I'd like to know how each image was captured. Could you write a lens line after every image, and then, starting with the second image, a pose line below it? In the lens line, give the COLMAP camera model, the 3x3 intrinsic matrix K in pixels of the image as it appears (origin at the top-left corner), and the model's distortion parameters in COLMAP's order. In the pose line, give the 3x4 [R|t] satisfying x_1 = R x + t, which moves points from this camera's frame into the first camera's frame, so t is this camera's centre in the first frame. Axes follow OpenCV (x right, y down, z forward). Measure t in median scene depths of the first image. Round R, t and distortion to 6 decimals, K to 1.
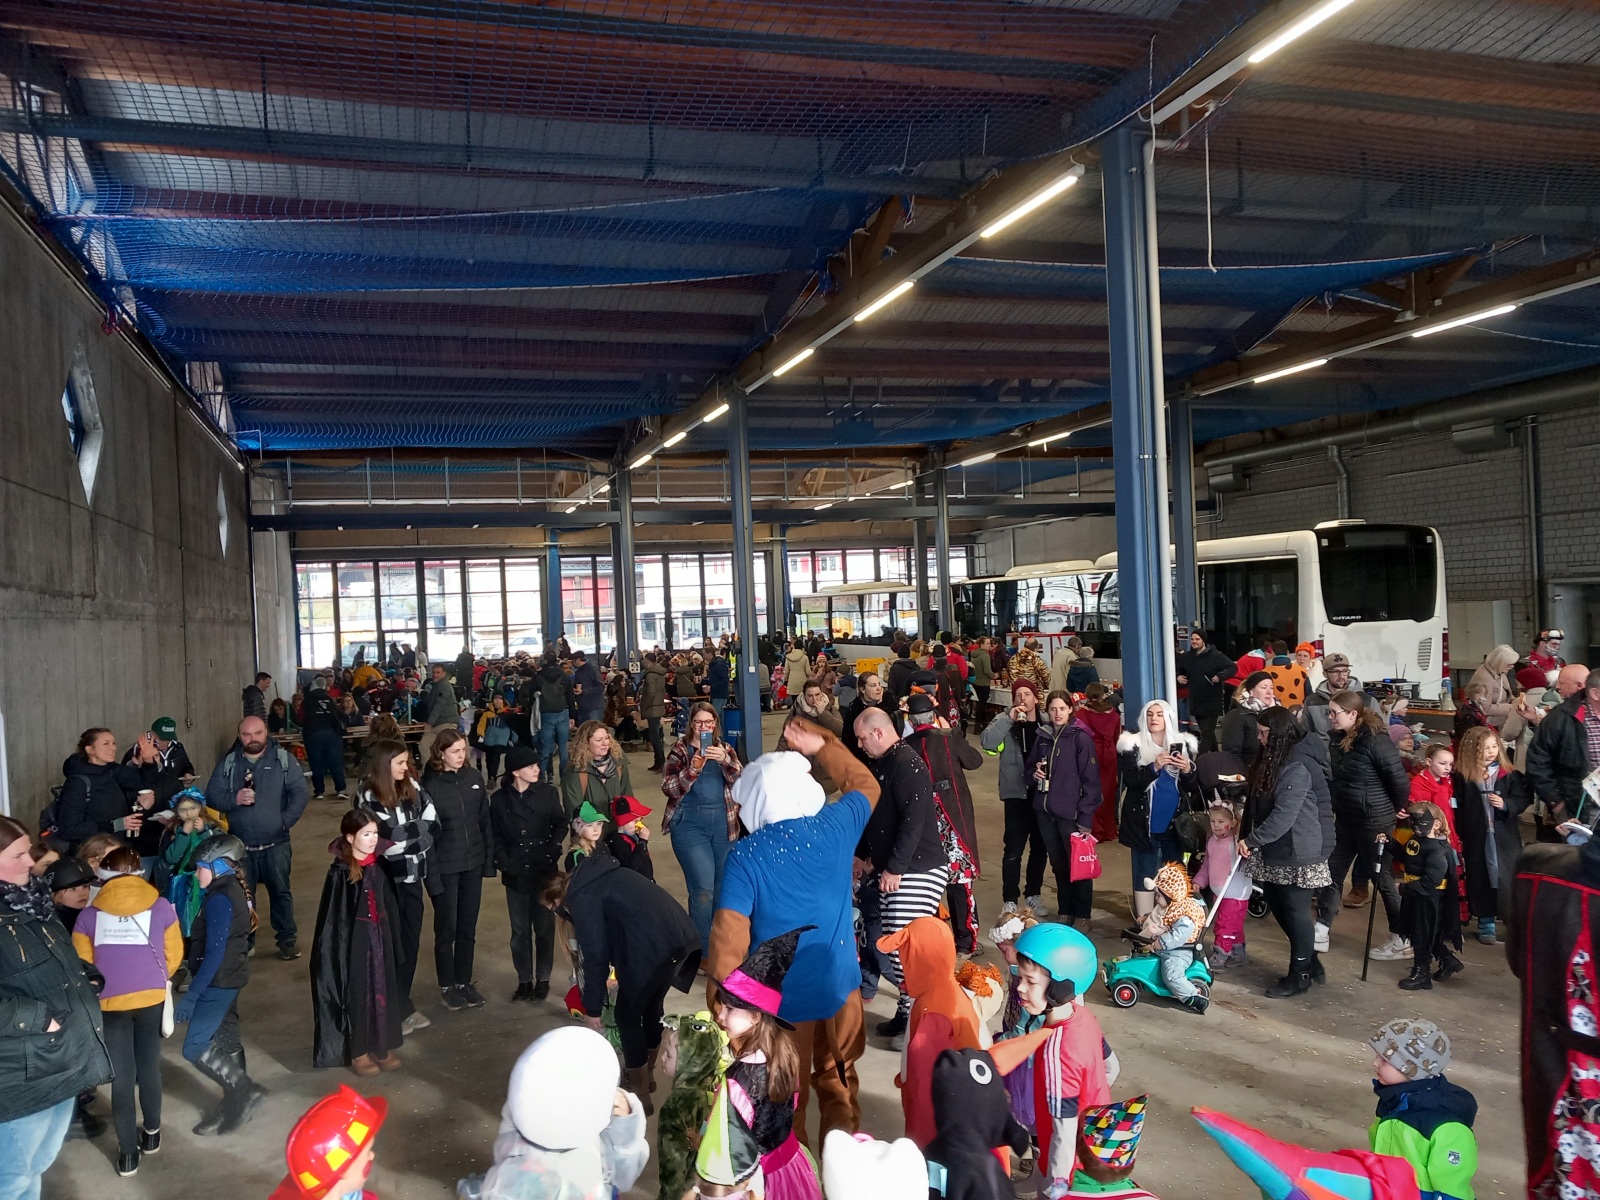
lens RADIAL K [[1278.6, 0, 800.0], [0, 1278.6, 600.0], [0, 0, 1]] dist [0.009834, -0.005977]
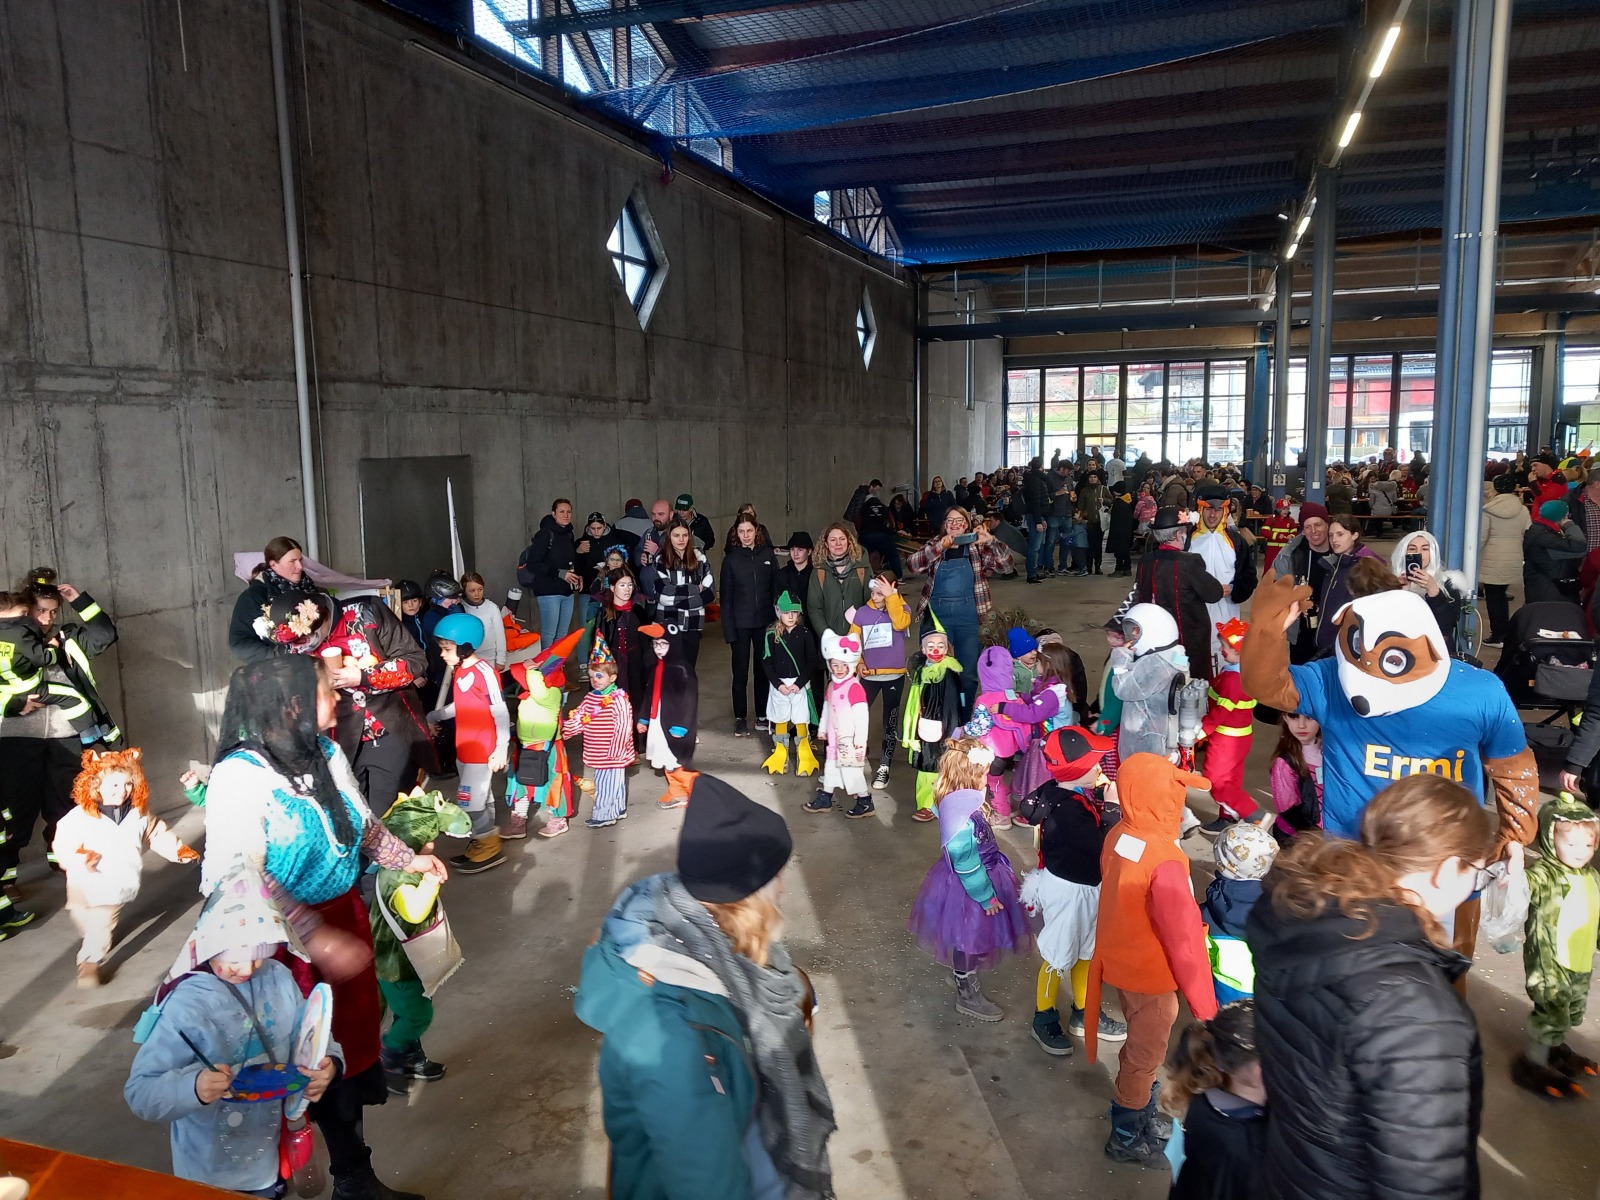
lens RADIAL K [[1328.3, 0, 795.9], [0, 1328.3, 621.4], [0, 0, 1]] dist [0.013087, -0.006695]
pose [[0.782555, 0.107969, -0.613148, 0.212229], [-0.007482, 0.986408, 0.164146, -0.002277], [0.622536, -0.123865, 0.772726, 0.017079]]
